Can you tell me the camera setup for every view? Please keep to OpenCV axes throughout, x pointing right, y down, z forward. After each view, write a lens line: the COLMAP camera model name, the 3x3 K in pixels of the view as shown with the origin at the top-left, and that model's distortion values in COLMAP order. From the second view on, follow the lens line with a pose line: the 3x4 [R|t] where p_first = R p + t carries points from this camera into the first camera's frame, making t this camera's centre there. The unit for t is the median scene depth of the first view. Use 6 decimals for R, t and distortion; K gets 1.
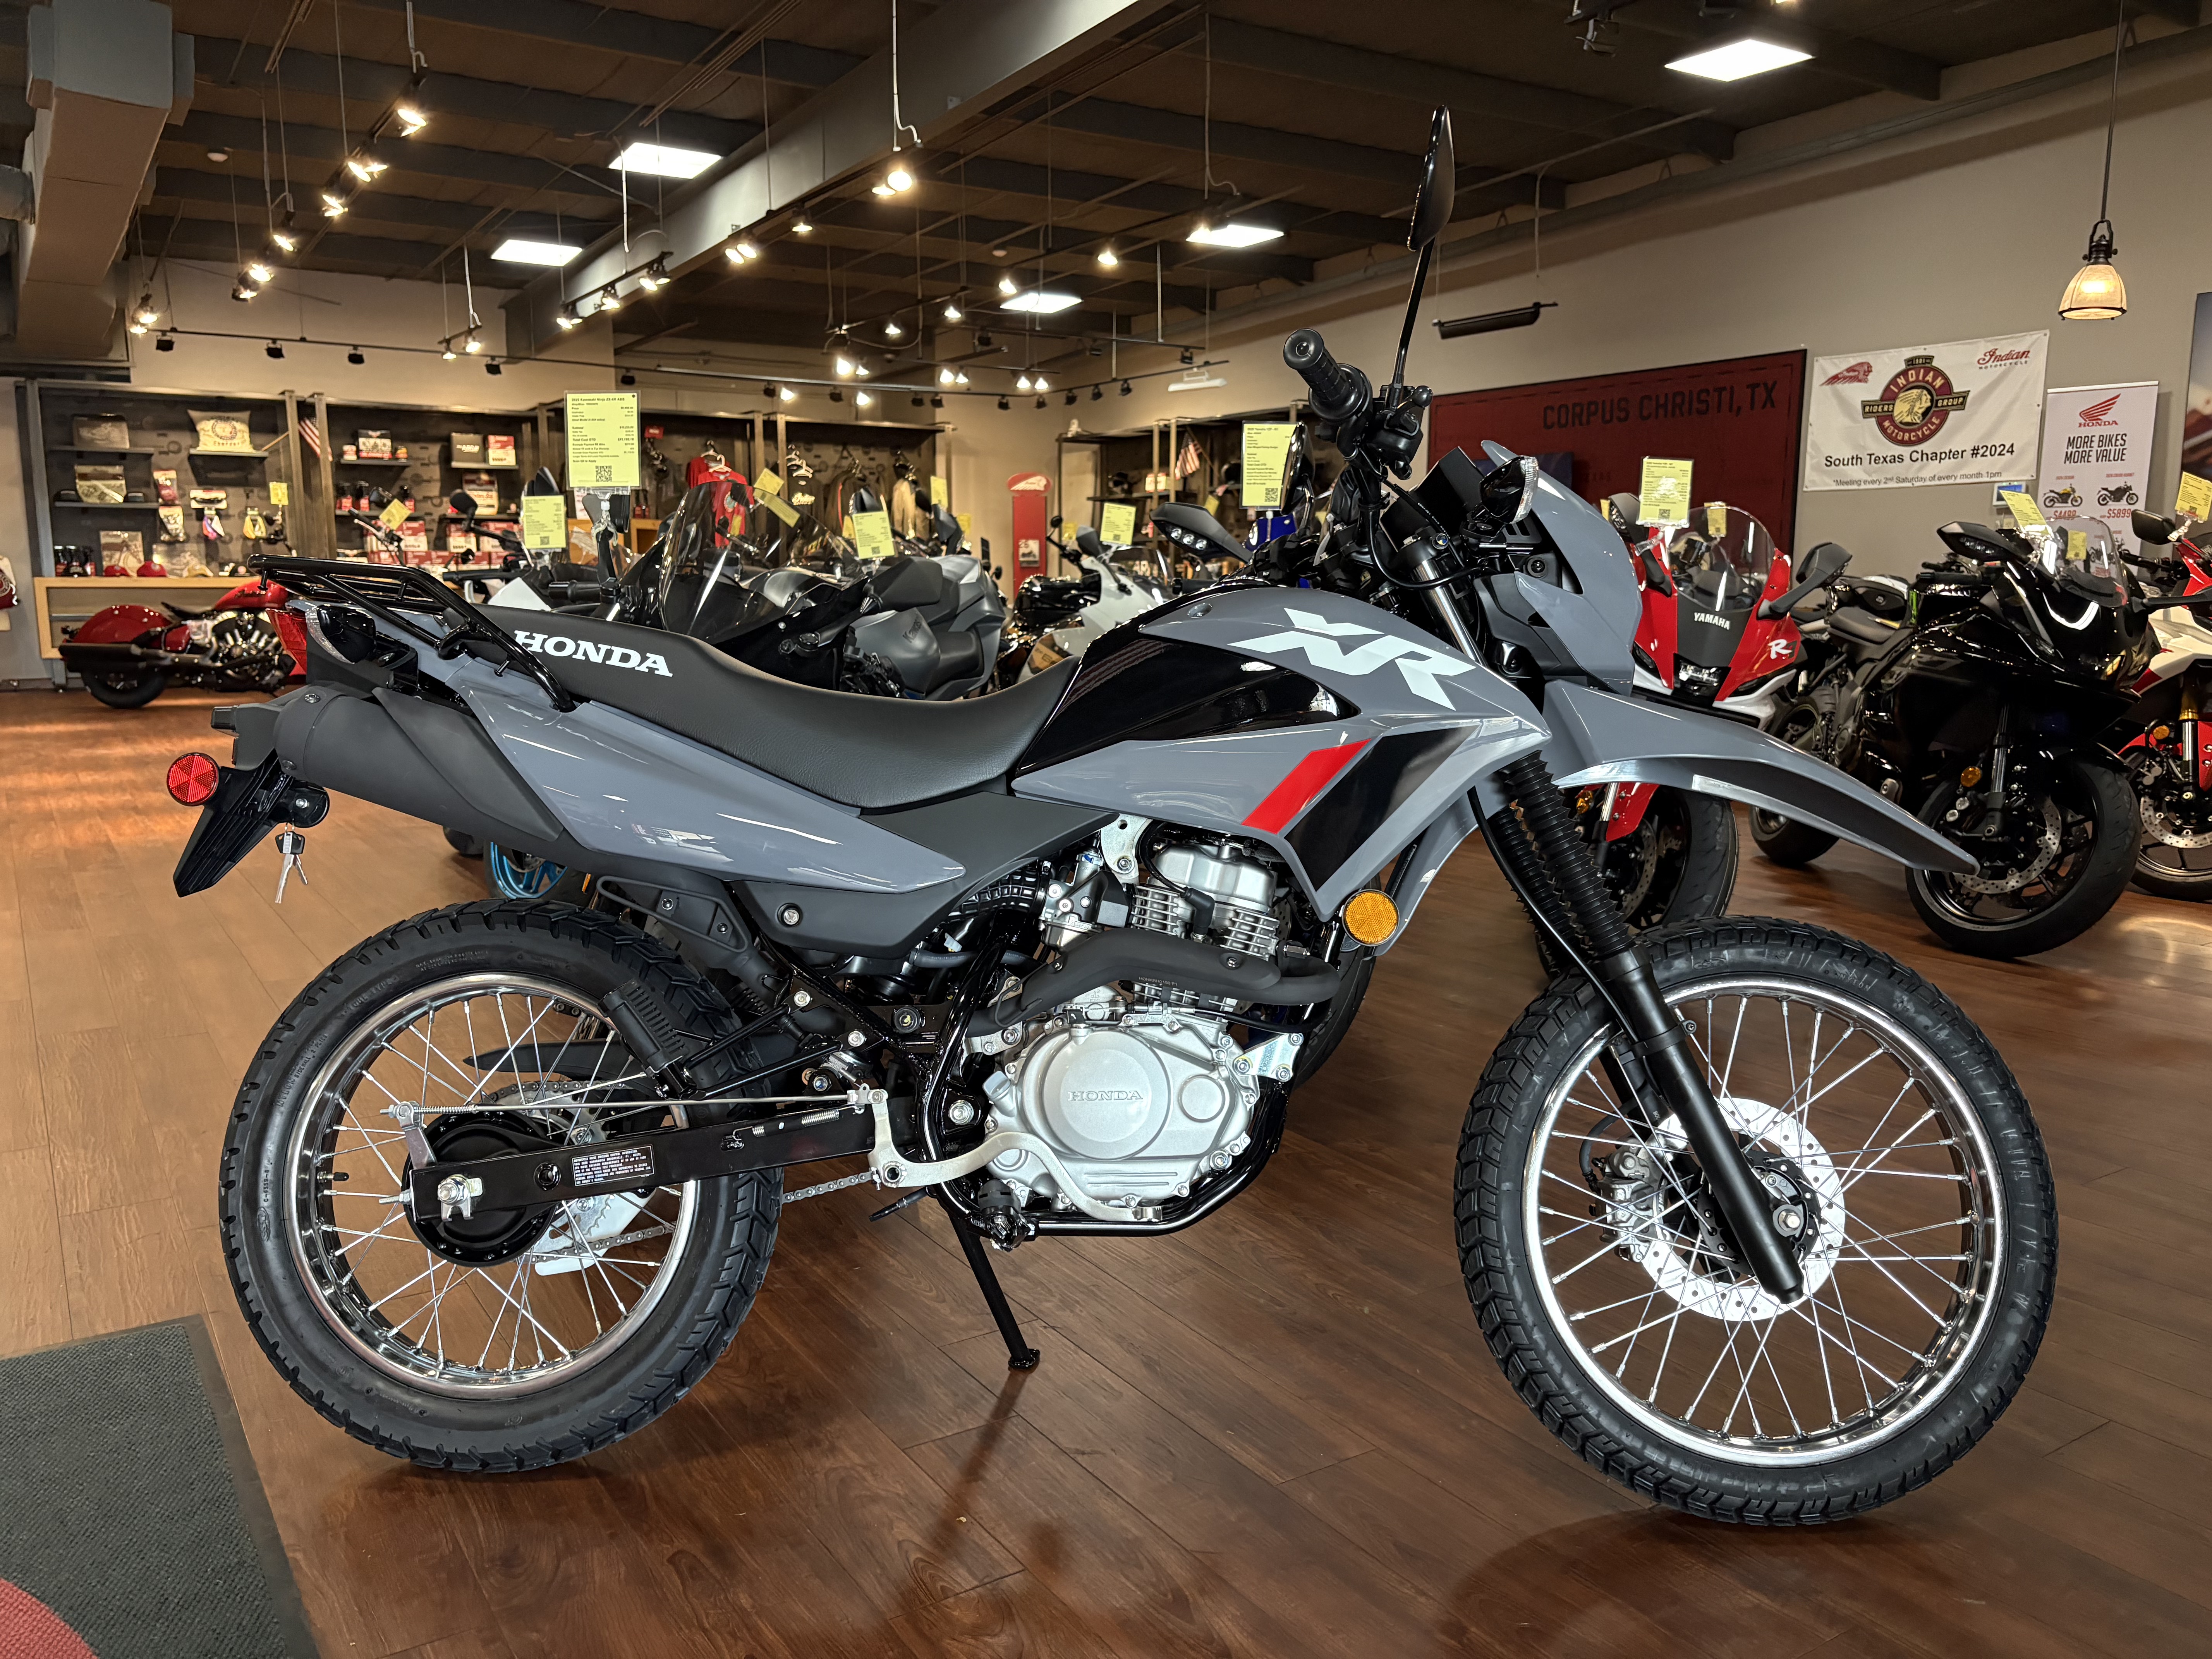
lens RADIAL K [[1670.0, 0, 1203.2], [0, 1670.0, 833.1], [0, 0, 1]] dist [-0.053863, 0.108149]
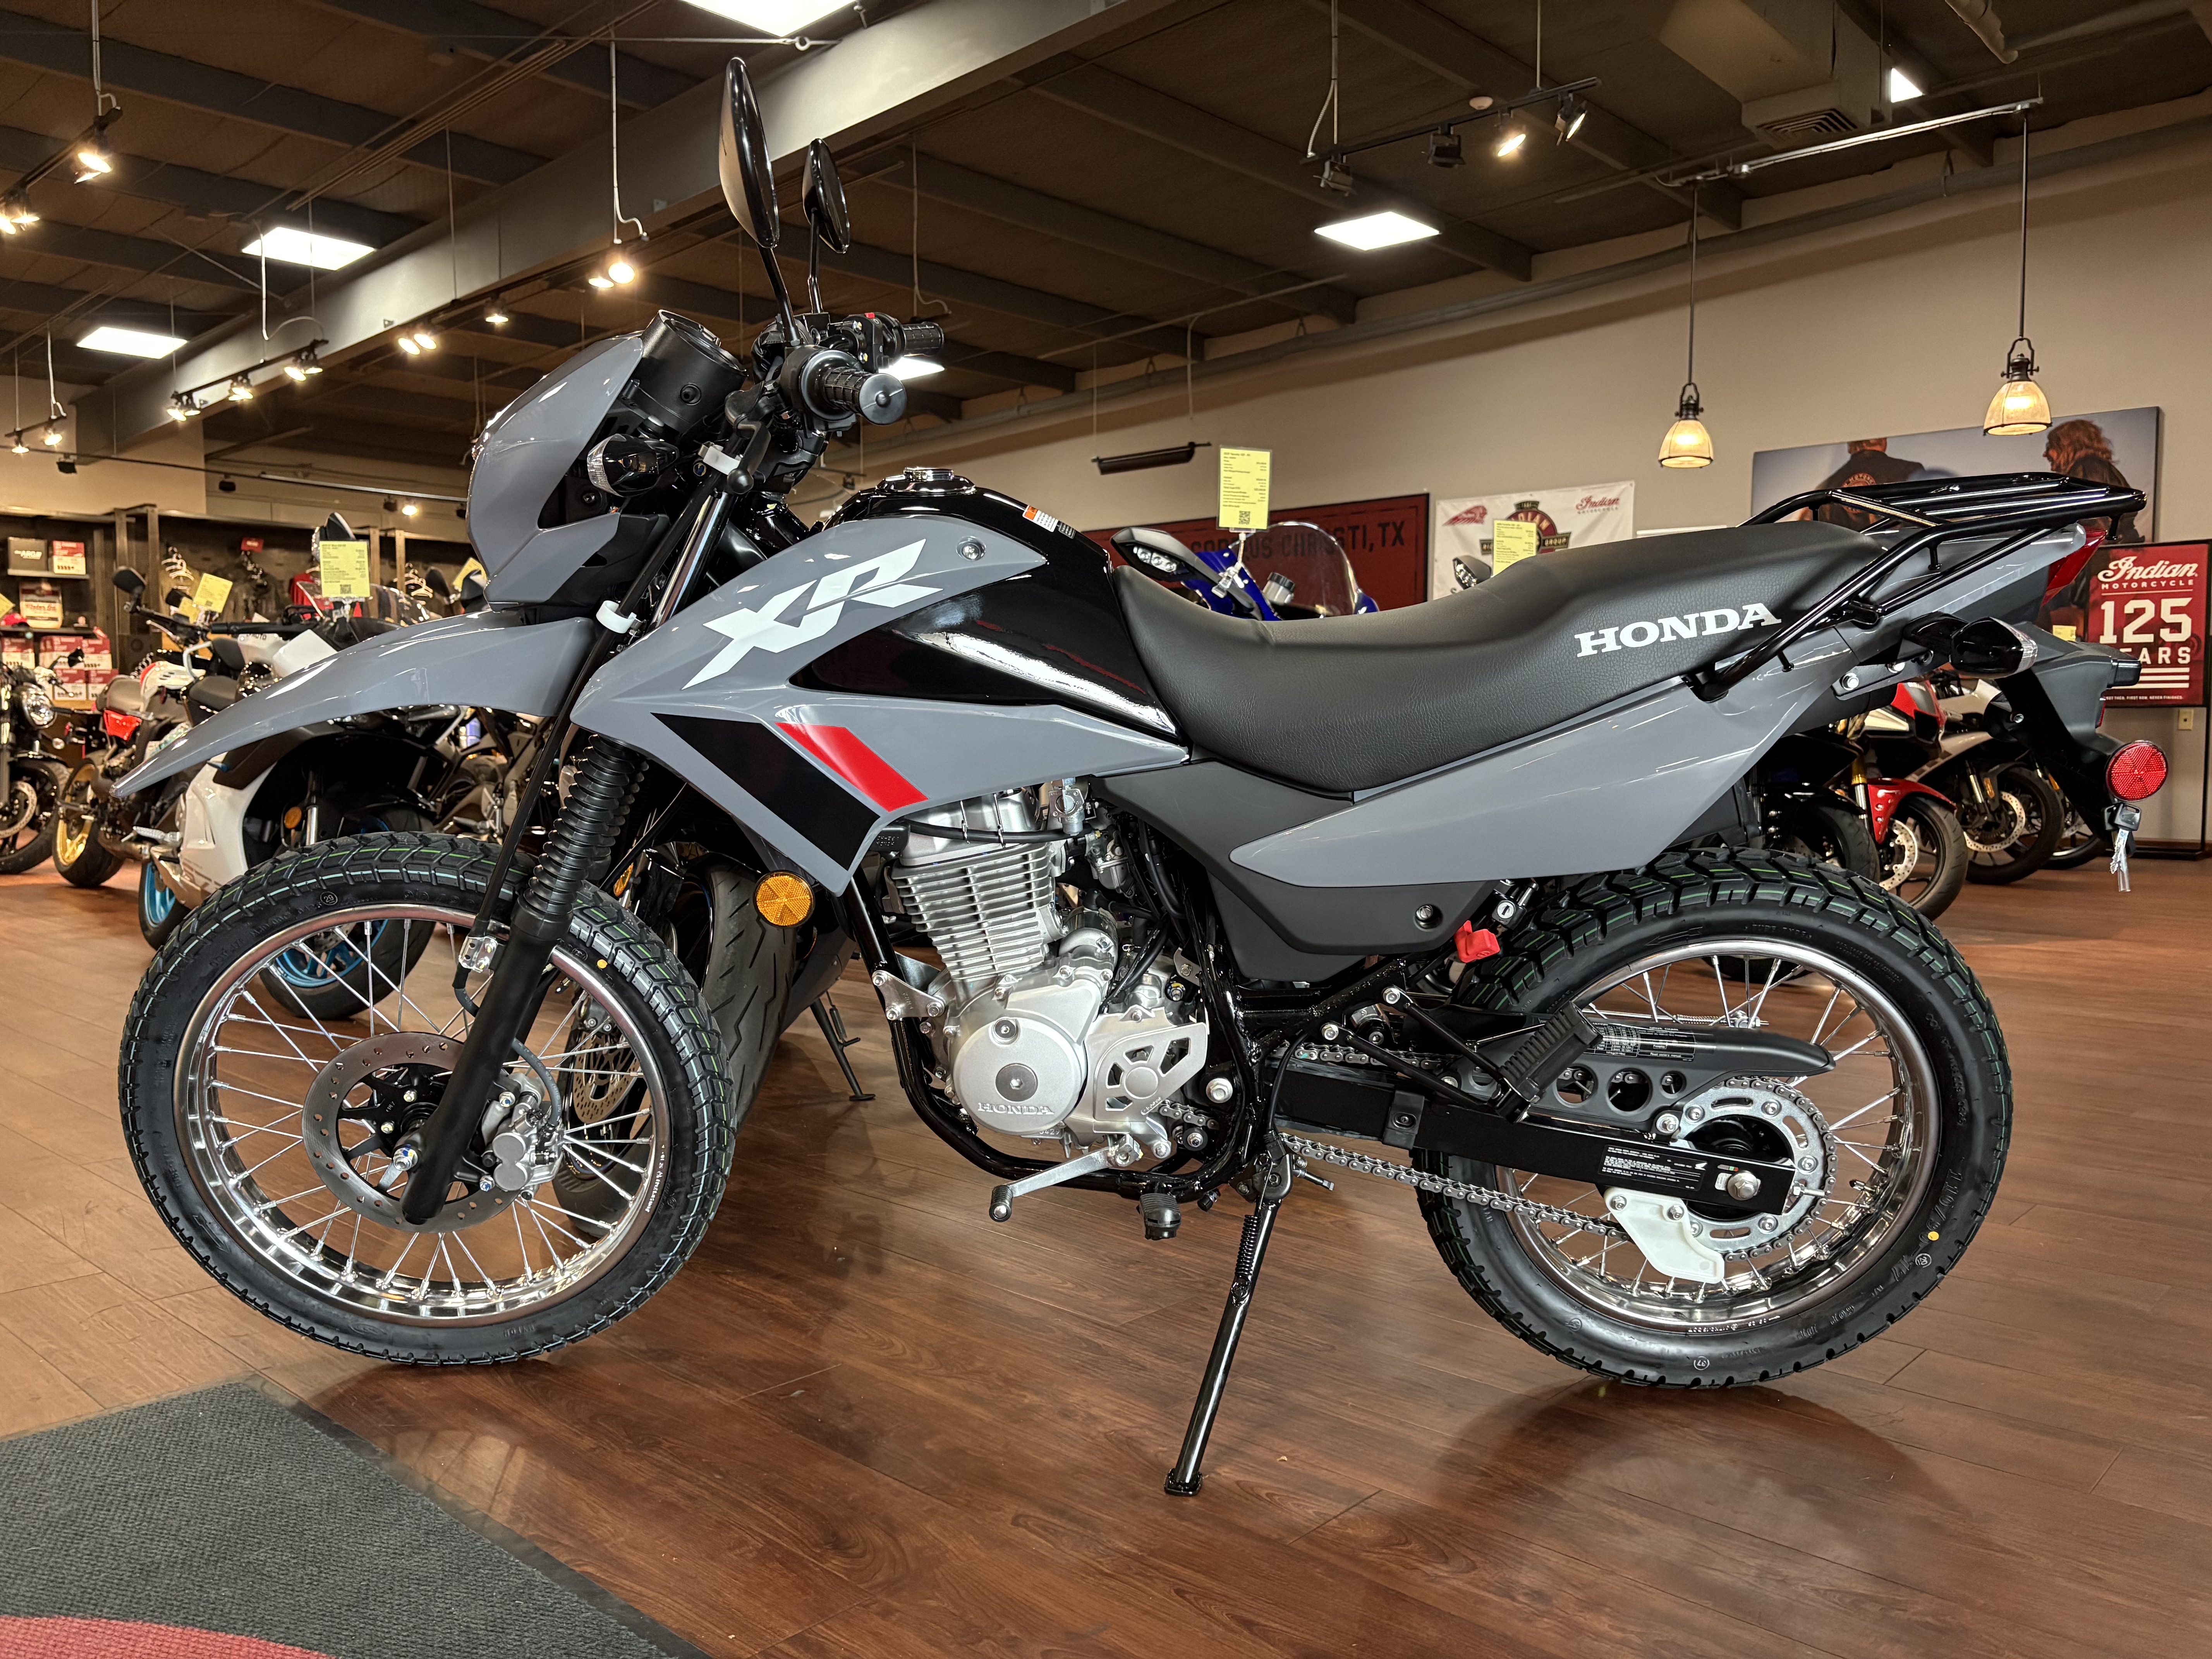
lens RADIAL K [[1675.2, 0, 1111.6], [0, 1675.2, 836.1], [0, 0, 1]] dist [0.011425, -0.025414]
pose [[0.965563, -0.017152, 0.259604, -0.133213], [0.046480, 0.993144, -0.107258, 0.043602], [-0.255985, 0.115631, 0.959740, 0.015446]]
